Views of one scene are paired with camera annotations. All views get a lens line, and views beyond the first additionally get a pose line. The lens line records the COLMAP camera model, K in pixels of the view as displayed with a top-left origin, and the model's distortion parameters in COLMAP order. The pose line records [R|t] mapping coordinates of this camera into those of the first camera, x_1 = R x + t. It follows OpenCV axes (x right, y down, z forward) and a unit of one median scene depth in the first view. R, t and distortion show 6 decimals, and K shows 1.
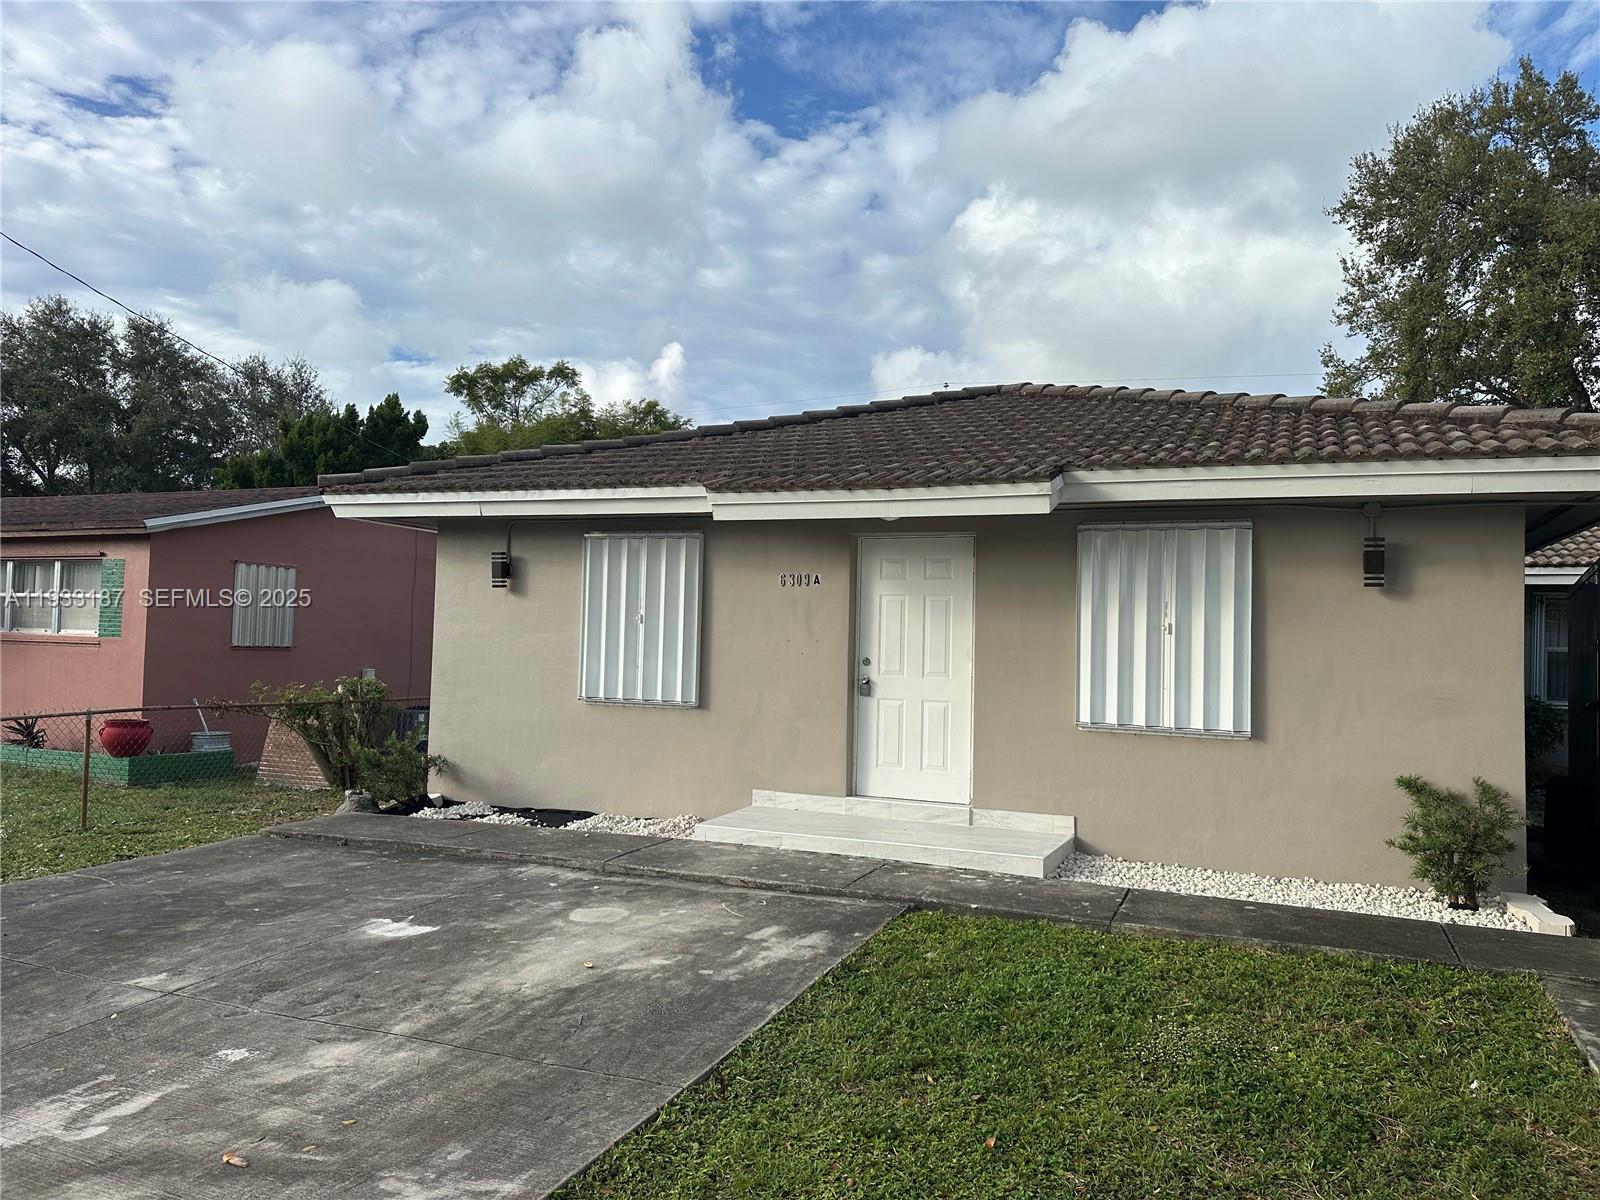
lens RADIAL K [[1109.0, 0, 800.0], [0, 1109.0, 600.0], [0, 0, 1]] dist [-0.002768, -0.021382]
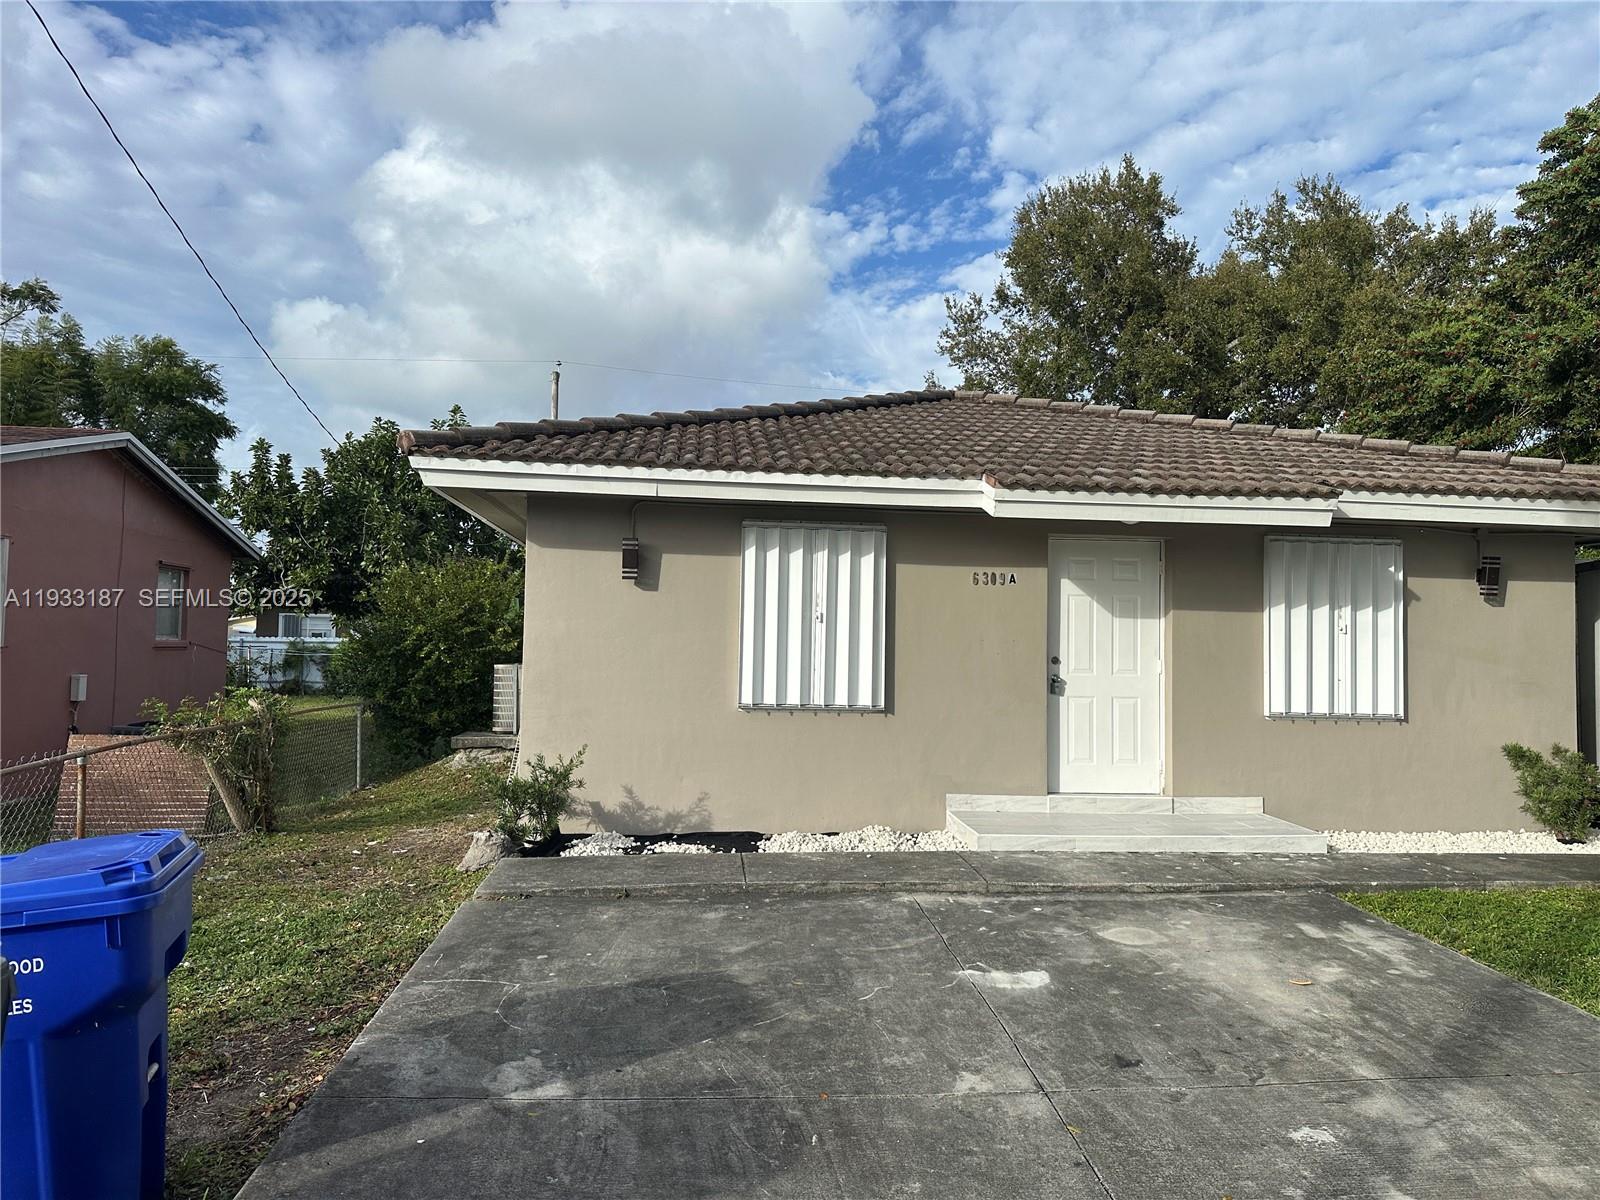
lens RADIAL K [[1128.9, 0, 800.0], [0, 1128.9, 600.0], [0, 0, 1]] dist [0.003288, -0.002210]
pose [[0.886376, 0.007475, 0.462905, -0.990329], [-0.014252, 0.999836, 0.011145, -0.012748], [-0.462746, -0.016476, 0.886338, 0.307103]]
